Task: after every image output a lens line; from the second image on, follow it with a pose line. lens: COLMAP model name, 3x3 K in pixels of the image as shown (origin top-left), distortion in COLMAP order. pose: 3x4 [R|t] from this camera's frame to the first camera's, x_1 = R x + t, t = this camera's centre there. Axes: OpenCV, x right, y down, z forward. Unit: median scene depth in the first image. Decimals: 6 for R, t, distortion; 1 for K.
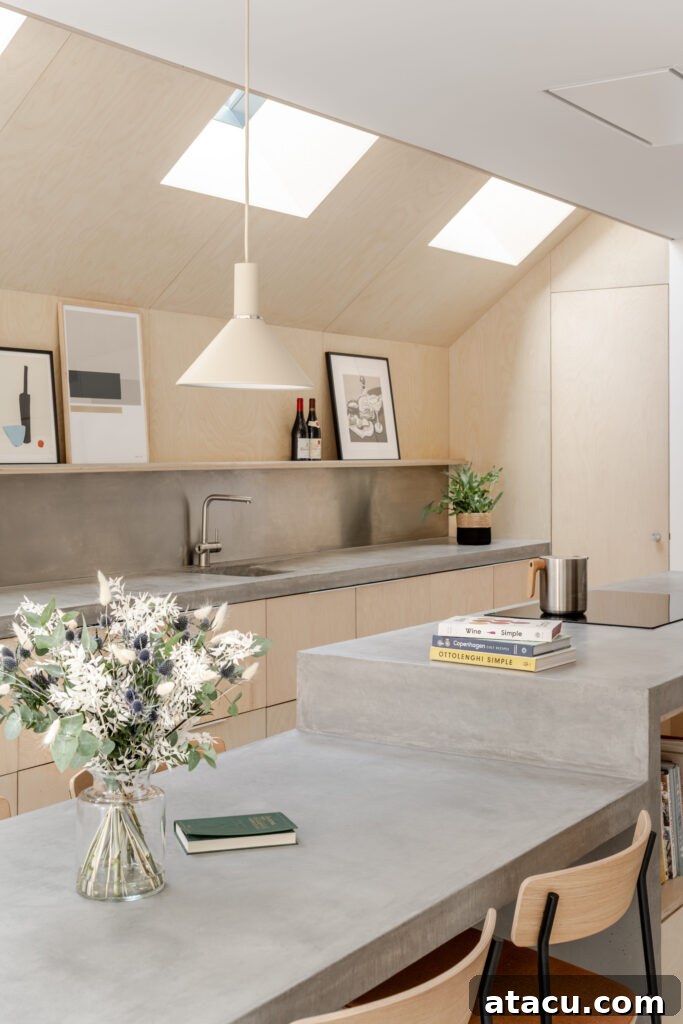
lens RADIAL K [[1317.7, 0, 338.0], [0, 1317.7, 469.8], [0, 0, 1]] dist [-0.021229, -0.016325]
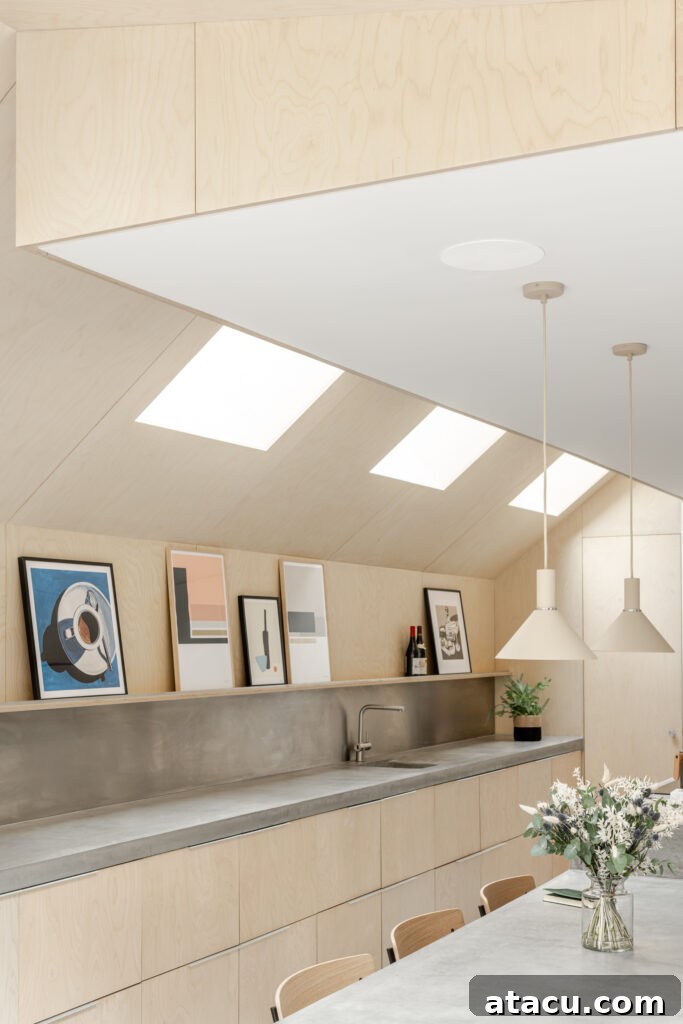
lens RADIAL K [[1337.8, 0, 336.0], [0, 1337.8, 643.4], [0, 0, 1]] dist [0.021442, 0.024806]
pose [[0.992346, -0.003502, 0.123441, -0.258944], [0.005112, 0.999906, -0.012736, -0.022159], [-0.123385, 0.013270, 0.992270, -0.254794]]
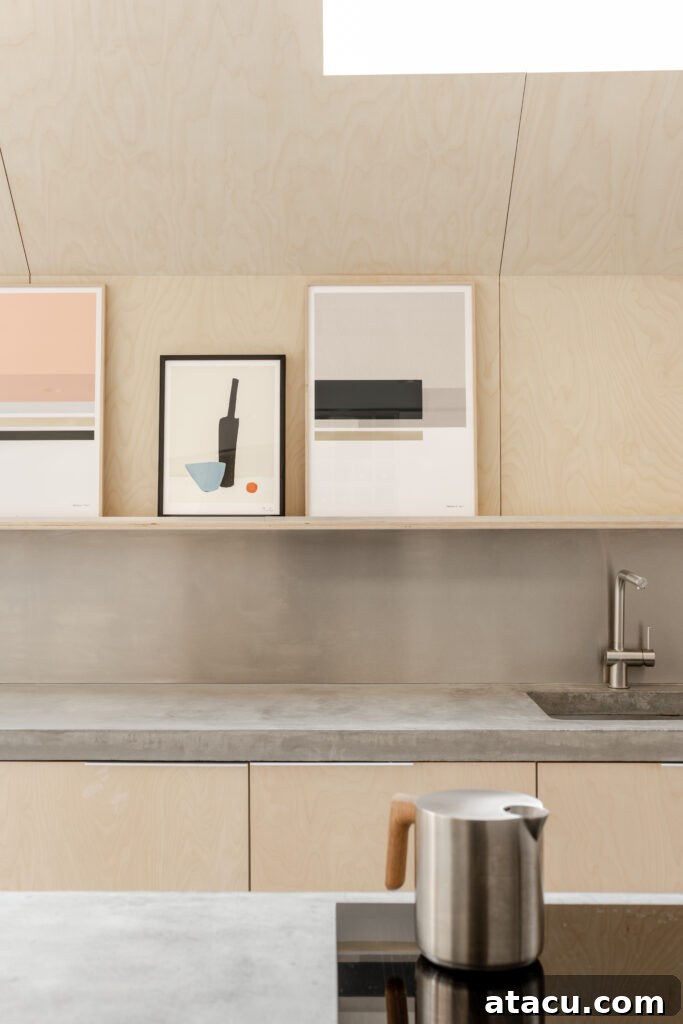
lens RADIAL K [[1317.7, 0, 338.0], [0, 1317.7, 469.8], [0, 0, 1]] dist [-0.021229, -0.016325]
pose [[0.547117, -0.014497, -0.836931, 0.305486], [-0.010750, 0.999646, -0.024342, -0.009924], [0.836987, 0.022315, 0.546767, 0.513242]]
